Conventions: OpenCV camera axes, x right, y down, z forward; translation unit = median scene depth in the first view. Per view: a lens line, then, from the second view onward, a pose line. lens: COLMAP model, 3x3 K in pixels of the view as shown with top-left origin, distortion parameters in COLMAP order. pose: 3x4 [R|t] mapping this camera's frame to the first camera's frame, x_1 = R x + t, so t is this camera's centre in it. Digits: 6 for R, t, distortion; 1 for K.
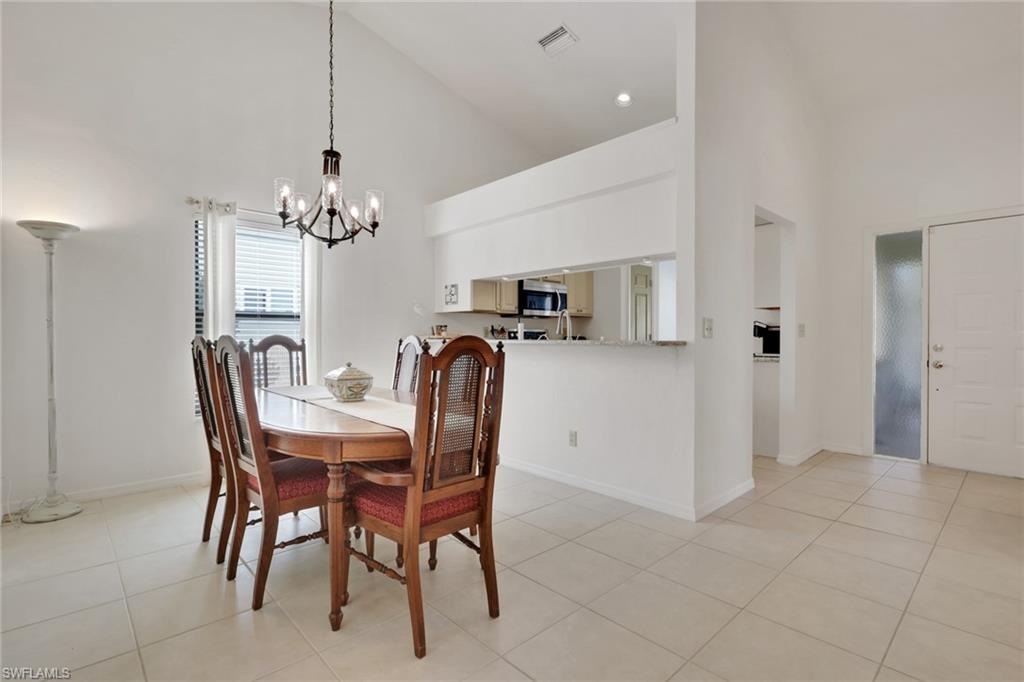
lens RADIAL K [[479.8, 0, 512.0], [0, 479.8, 341.0], [0, 0, 1]] dist [0.000327, 0.000116]
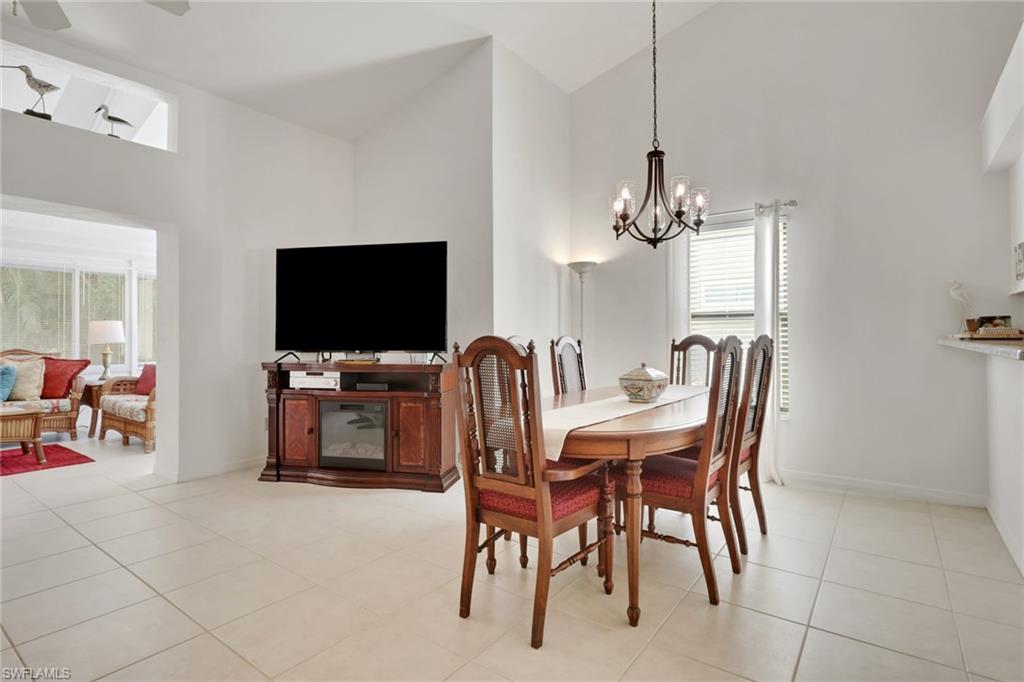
lens RADIAL K [[513.8, 0, 524.4], [0, 513.8, 326.9], [0, 0, 1]] dist [-0.000695, -0.000177]
pose [[0.194769, -0.020077, -0.980644, 0.564116], [-0.006250, 0.999745, -0.021709, -0.004077], [0.980829, 0.010357, 0.194594, 0.482226]]
